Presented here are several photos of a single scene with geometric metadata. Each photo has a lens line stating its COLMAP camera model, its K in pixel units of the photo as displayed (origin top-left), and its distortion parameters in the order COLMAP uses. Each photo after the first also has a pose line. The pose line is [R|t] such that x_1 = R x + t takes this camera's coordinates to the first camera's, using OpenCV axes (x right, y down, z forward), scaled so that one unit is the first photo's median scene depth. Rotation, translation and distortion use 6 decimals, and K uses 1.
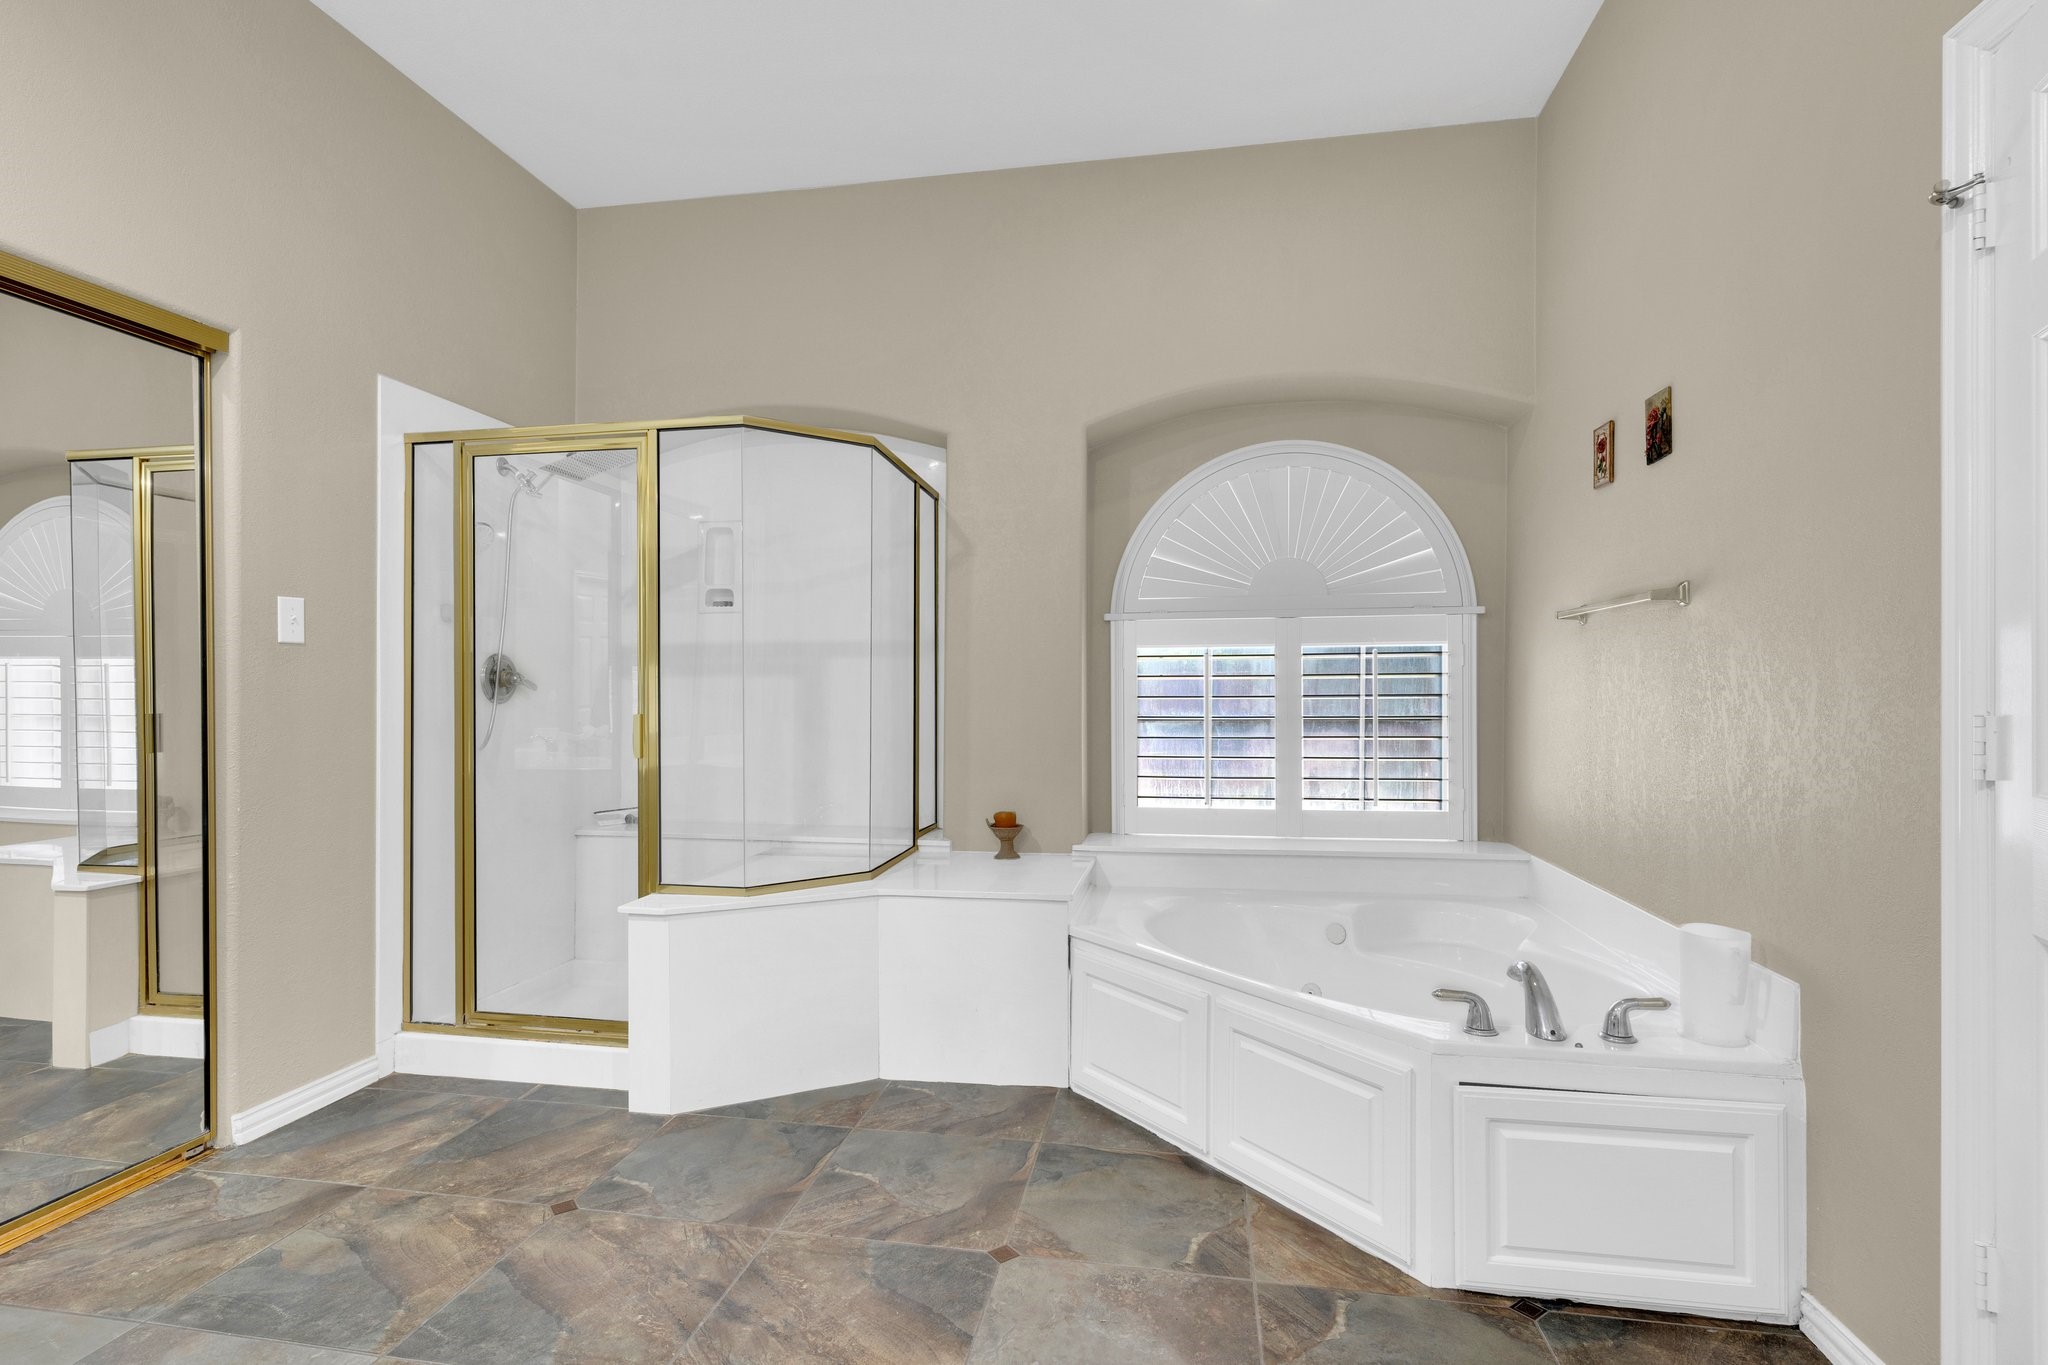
lens RADIAL K [[975.3, 0, 1020.0], [0, 975.3, 695.3], [0, 0, 1]] dist [0.002956, -0.002018]
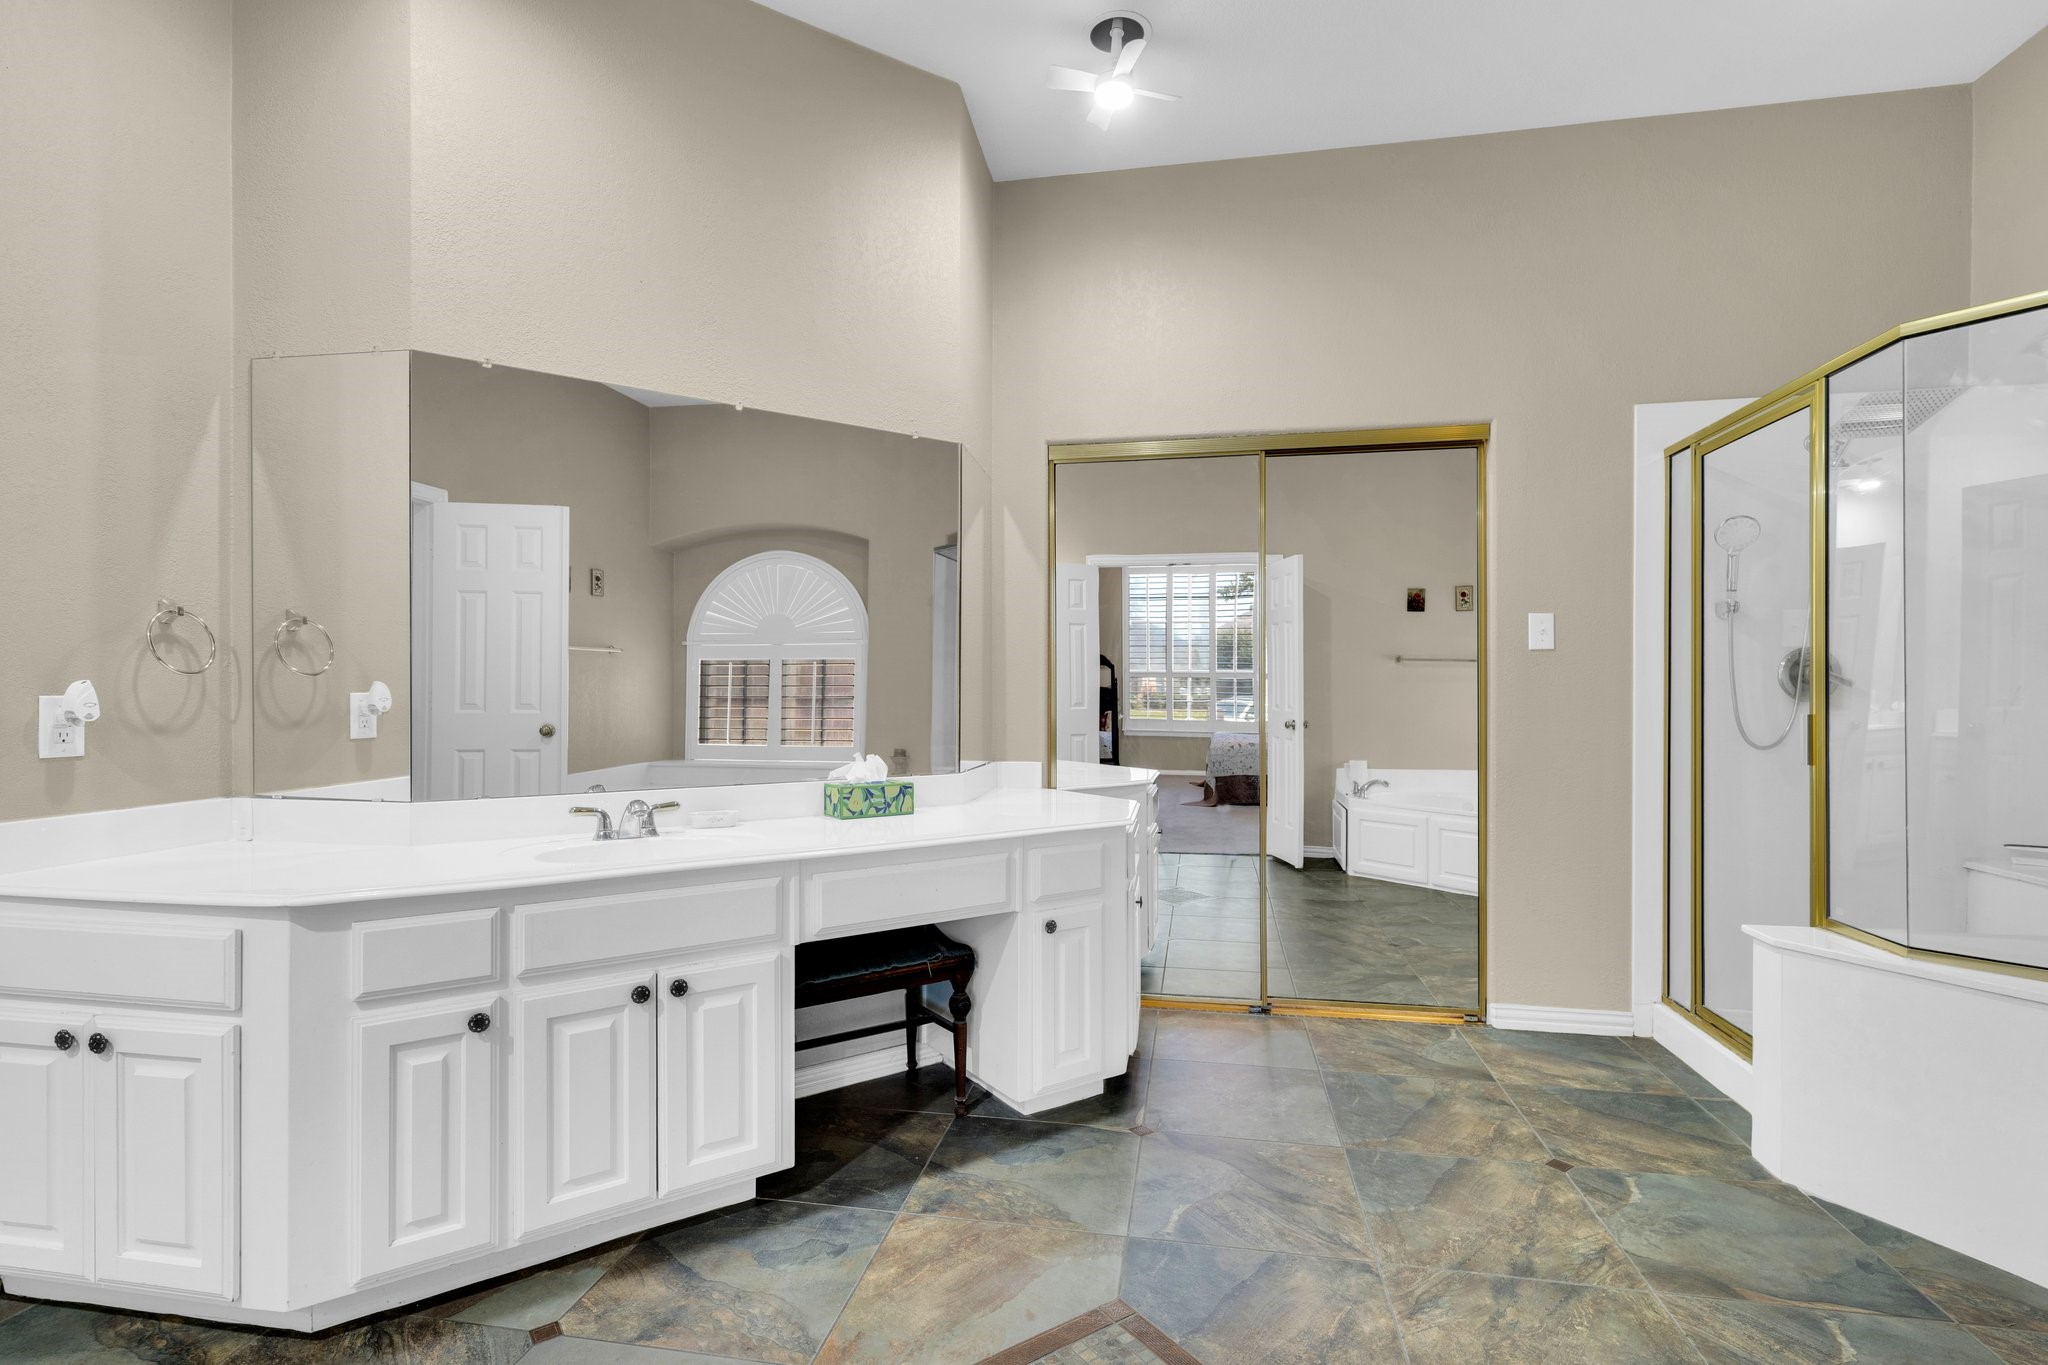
lens RADIAL K [[975.3, 0, 1020.1], [0, 975.3, 685.8], [0, 0, 1]] dist [0.002956, -0.002018]
pose [[-0.009975, -0.004246, -0.999941, 0.544229], [-0.000607, 0.999991, -0.004240, -0.001888], [0.999950, 0.000564, -0.009978, 0.360369]]
